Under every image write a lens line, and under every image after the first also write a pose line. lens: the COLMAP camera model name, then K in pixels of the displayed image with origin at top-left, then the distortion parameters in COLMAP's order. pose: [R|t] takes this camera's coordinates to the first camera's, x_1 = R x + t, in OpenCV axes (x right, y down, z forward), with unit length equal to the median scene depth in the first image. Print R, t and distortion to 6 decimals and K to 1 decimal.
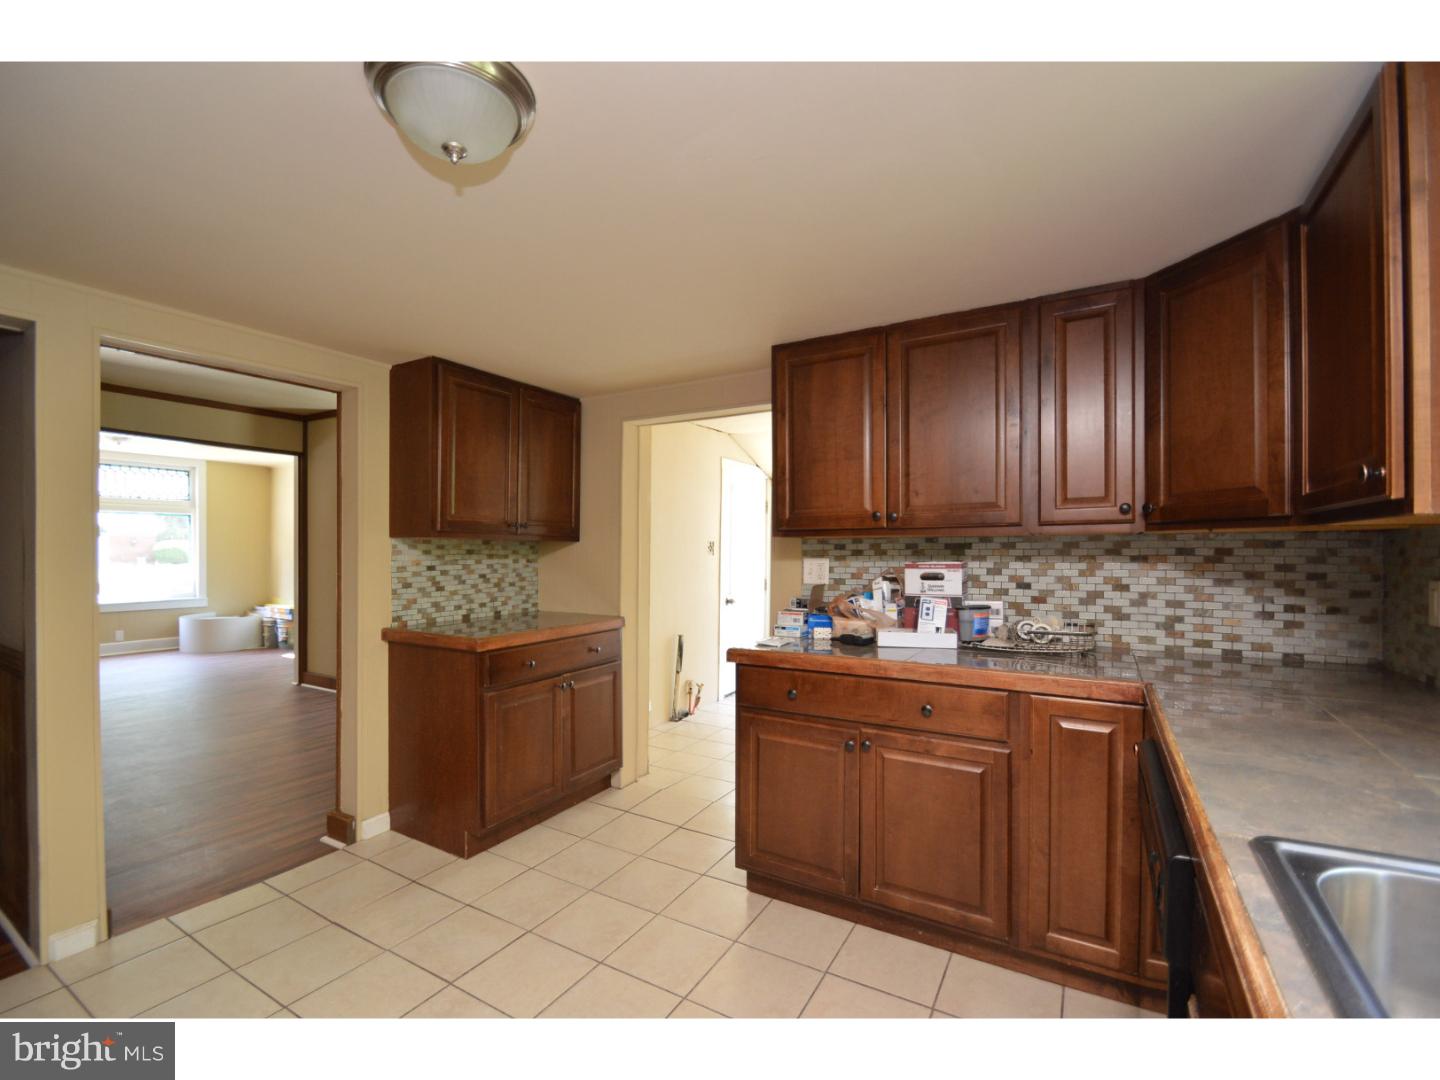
lens RADIAL K [[636.4, 0, 715.2], [0, 636.4, 557.7], [0, 0, 1]] dist [-0.001941, -0.000243]
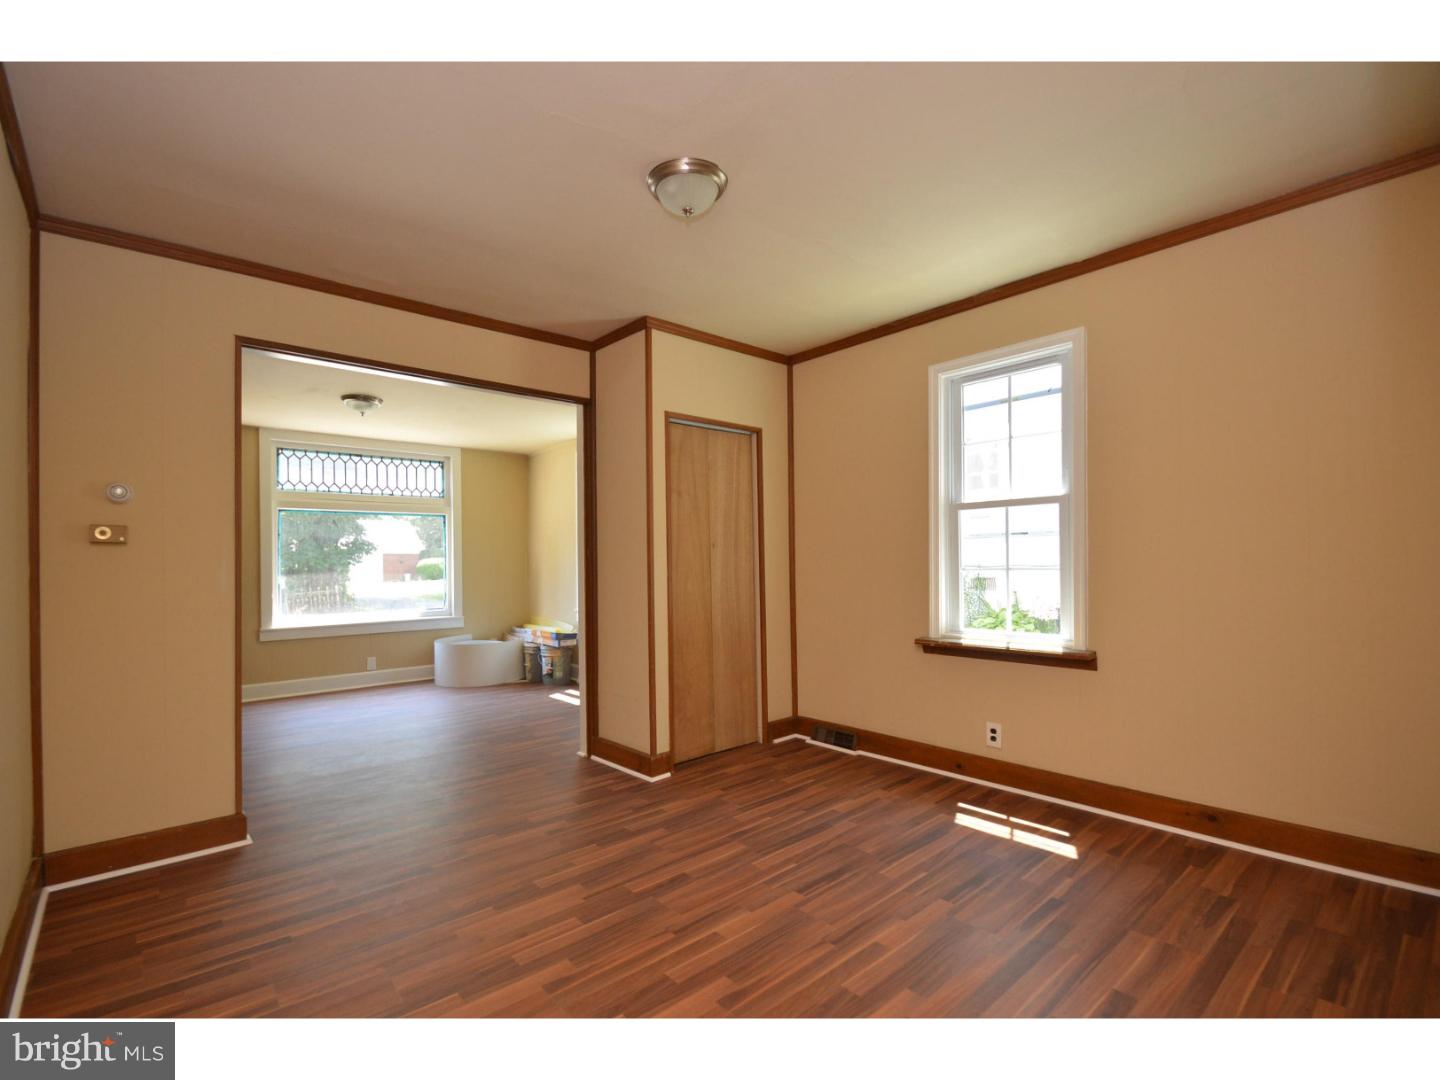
lens RADIAL K [[671.1, 0, 713.8], [0, 671.1, 558.6], [0, 0, 1]] dist [-0.000237, 0.000047]
pose [[0.952137, -0.018901, -0.305088, -0.240924], [0.013315, 0.999704, -0.020382, 0.011923], [0.305383, 0.015344, 0.952106, 0.291939]]
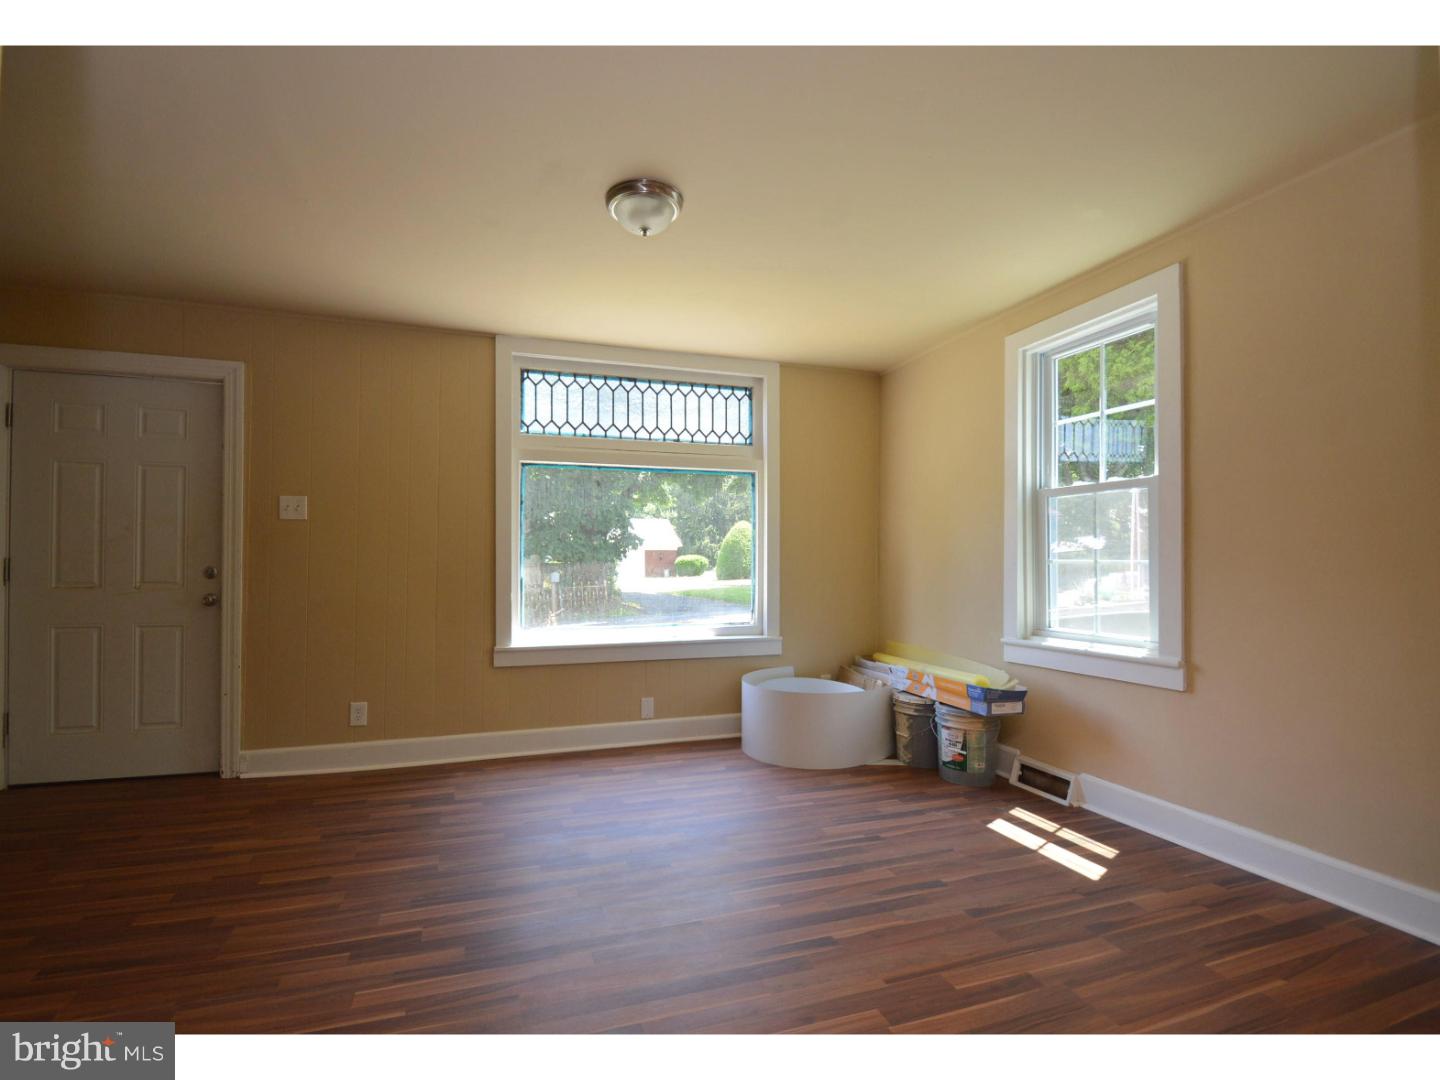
lens RADIAL K [[648.3, 0, 675.8], [0, 648.3, 556.2], [0, 0, 1]] dist [0.000165, 0.000139]
pose [[0.753971, -0.013814, -0.656762, -0.536676], [-0.003637, 0.999676, -0.025202, 0.013909], [0.656897, 0.021391, 0.753677, 0.573682]]
